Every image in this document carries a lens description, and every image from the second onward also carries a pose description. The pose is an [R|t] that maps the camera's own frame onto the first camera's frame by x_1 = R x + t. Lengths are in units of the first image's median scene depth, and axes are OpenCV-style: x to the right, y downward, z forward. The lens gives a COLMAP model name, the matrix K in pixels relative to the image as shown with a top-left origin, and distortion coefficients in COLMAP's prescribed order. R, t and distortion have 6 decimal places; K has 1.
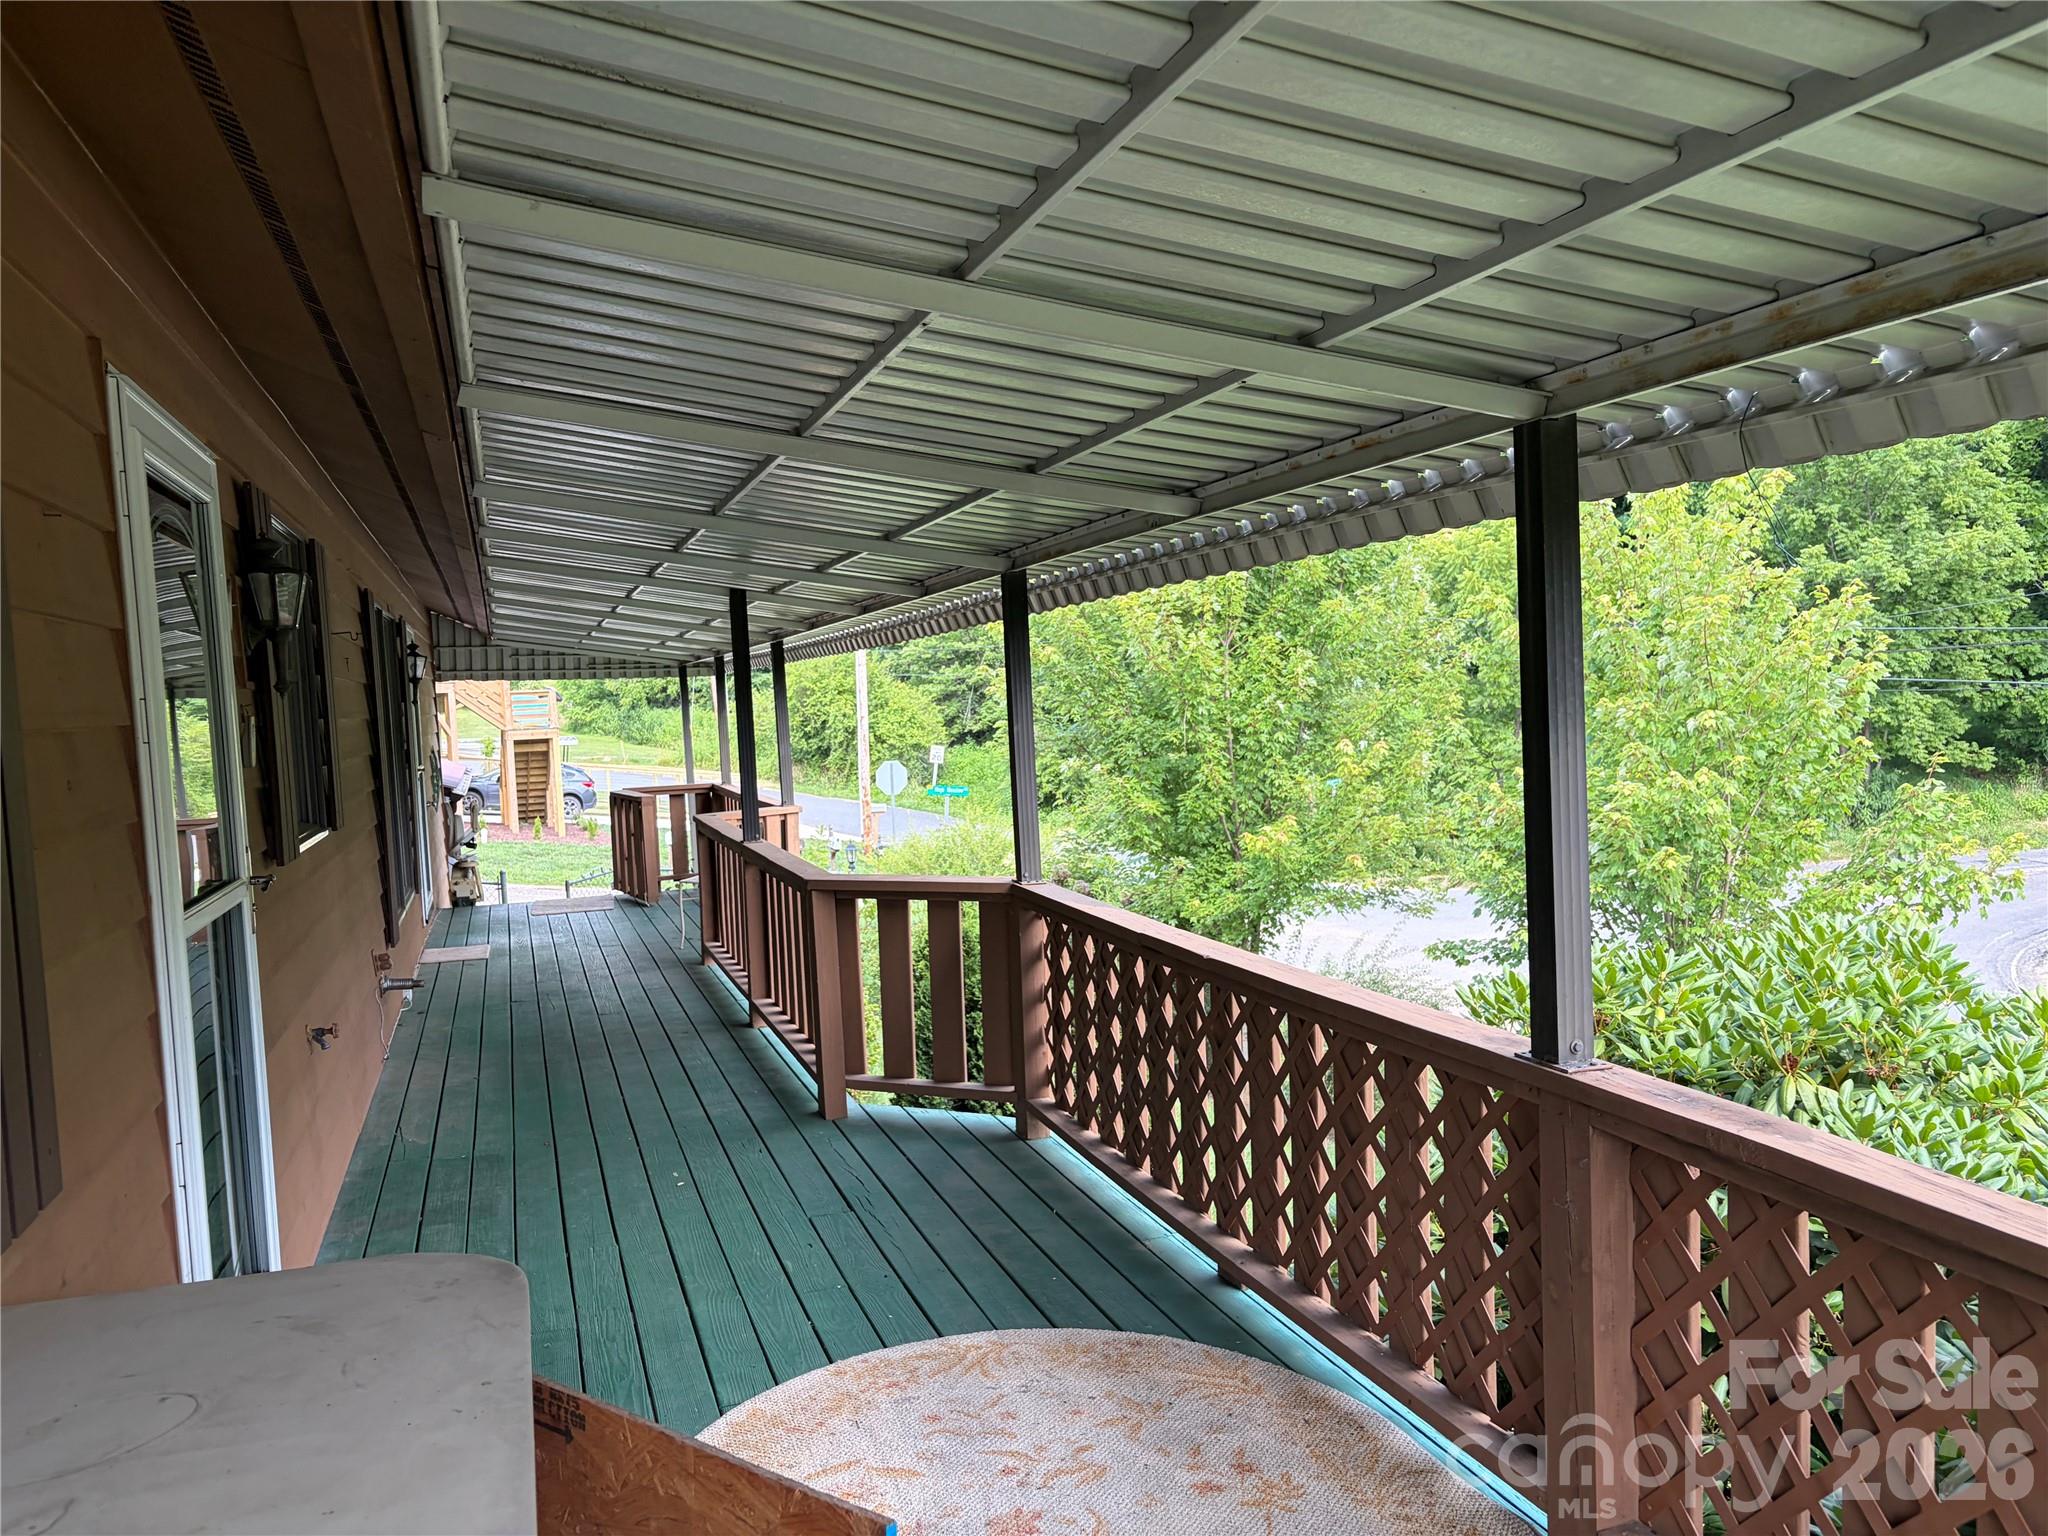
lens RADIAL K [[1542.2, 0, 1017.0], [0, 1542.2, 766.4], [0, 0, 1]] dist [0.038205, -0.048668]
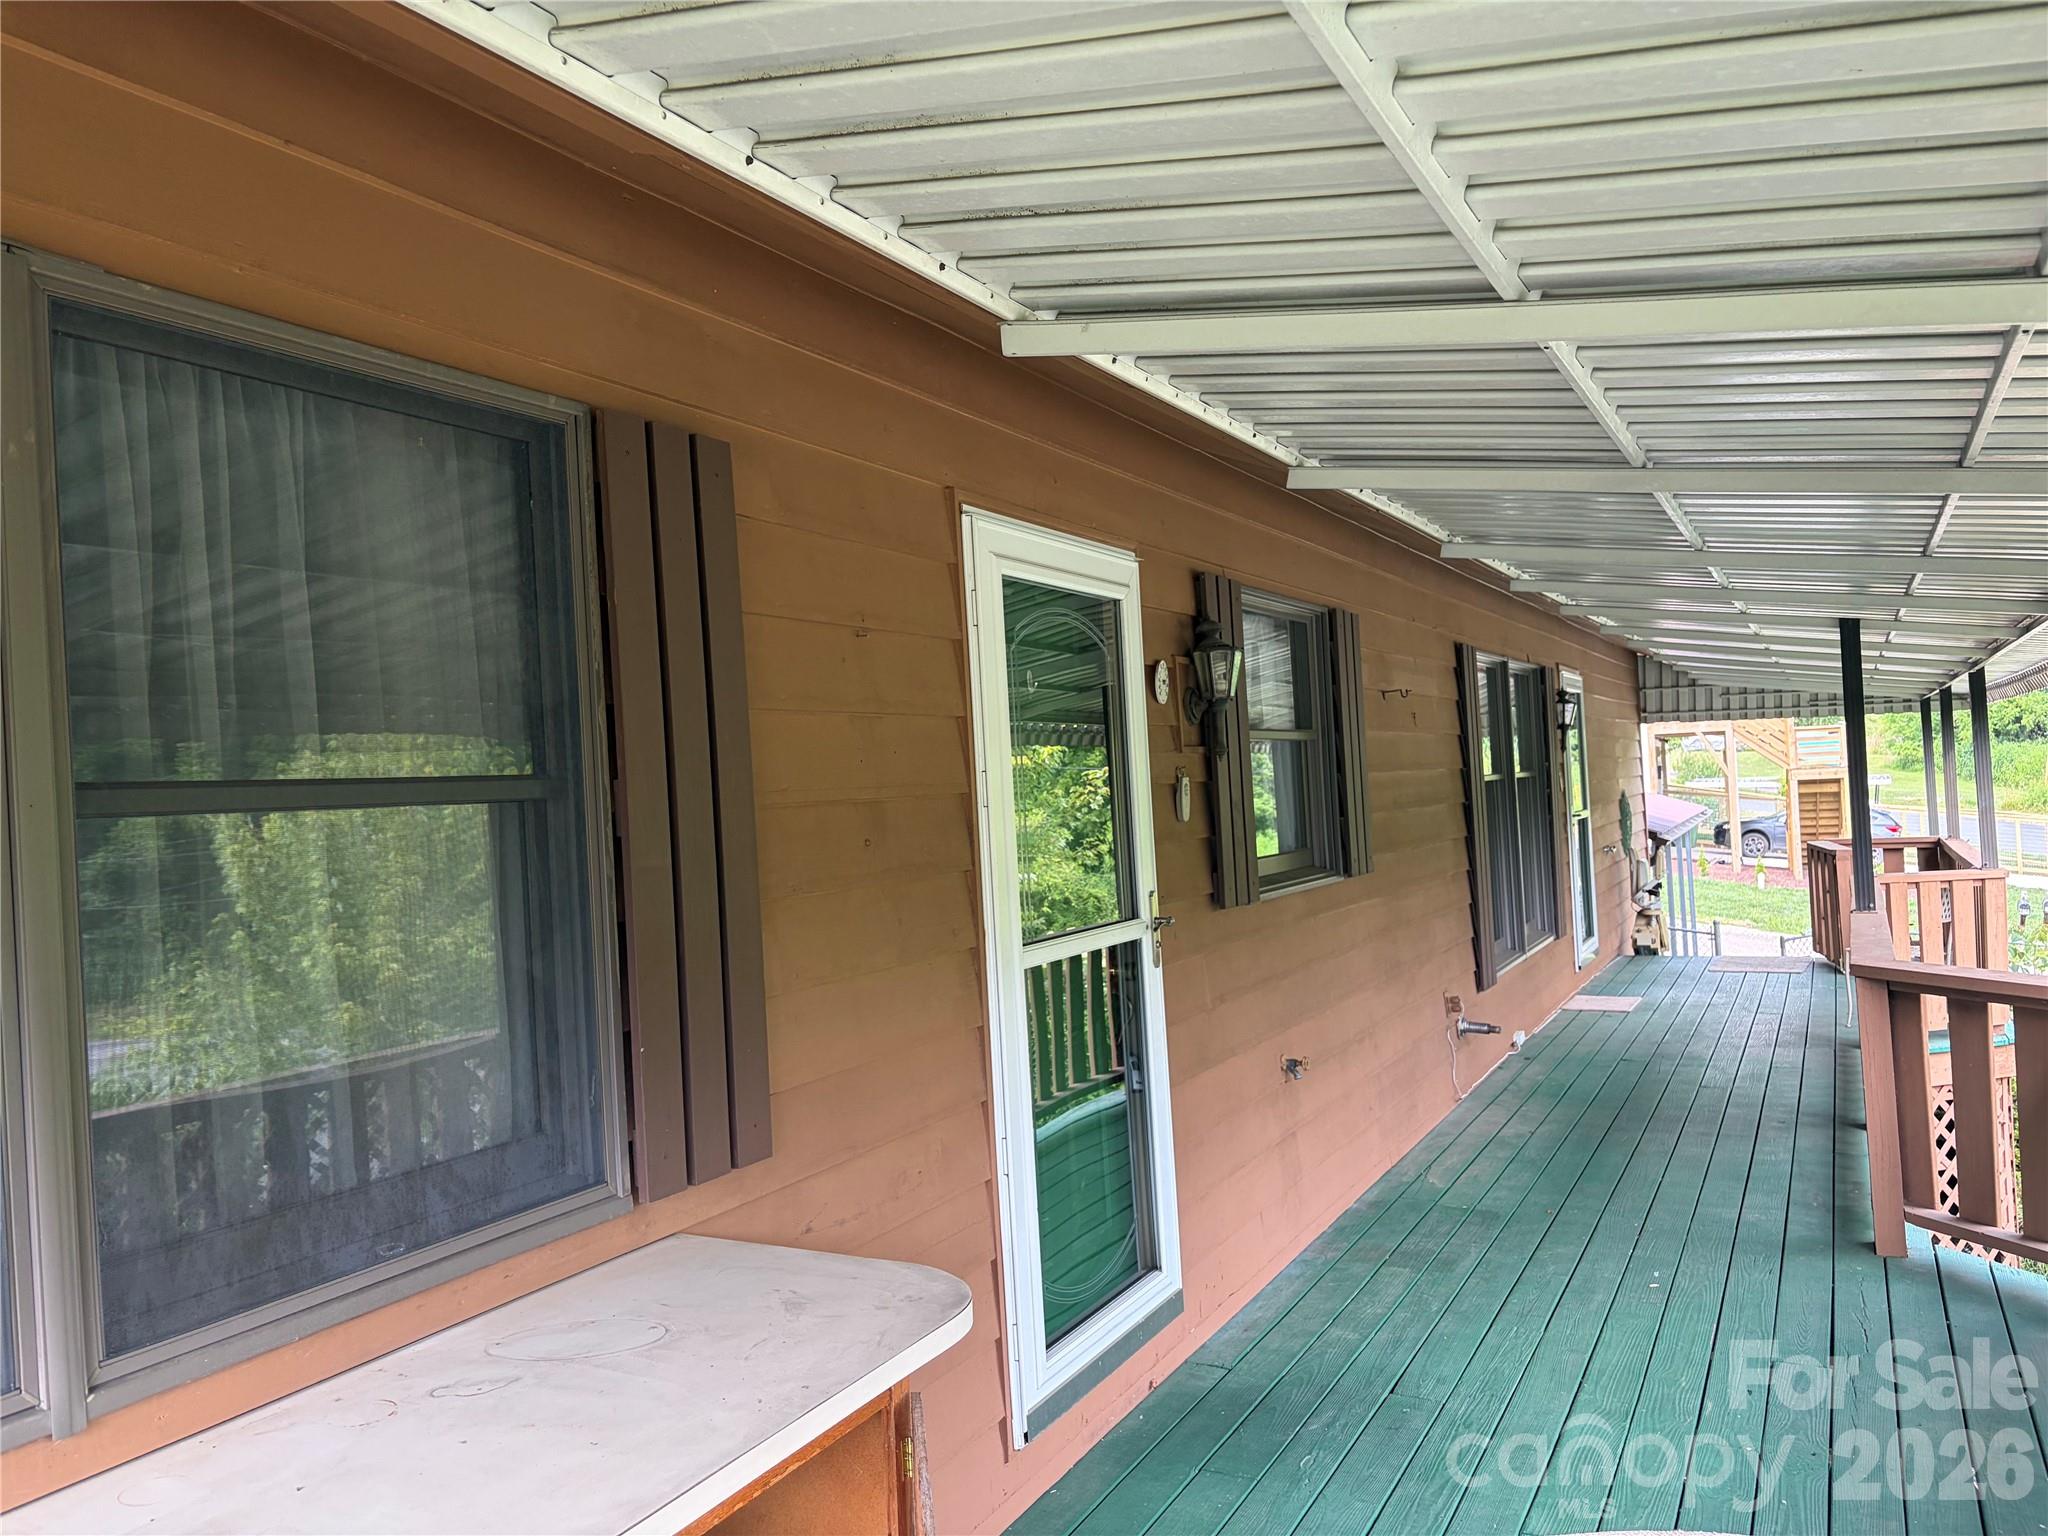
lens RADIAL K [[1542.2, 0, 1017.4], [0, 1542.2, 774.8], [0, 0, 1]] dist [0.038205, -0.048668]
pose [[0.690946, 0.002707, -0.722901, 0.160503], [-0.015570, 0.999817, -0.011138, -0.013271], [0.722739, 0.018952, 0.690861, 0.081387]]
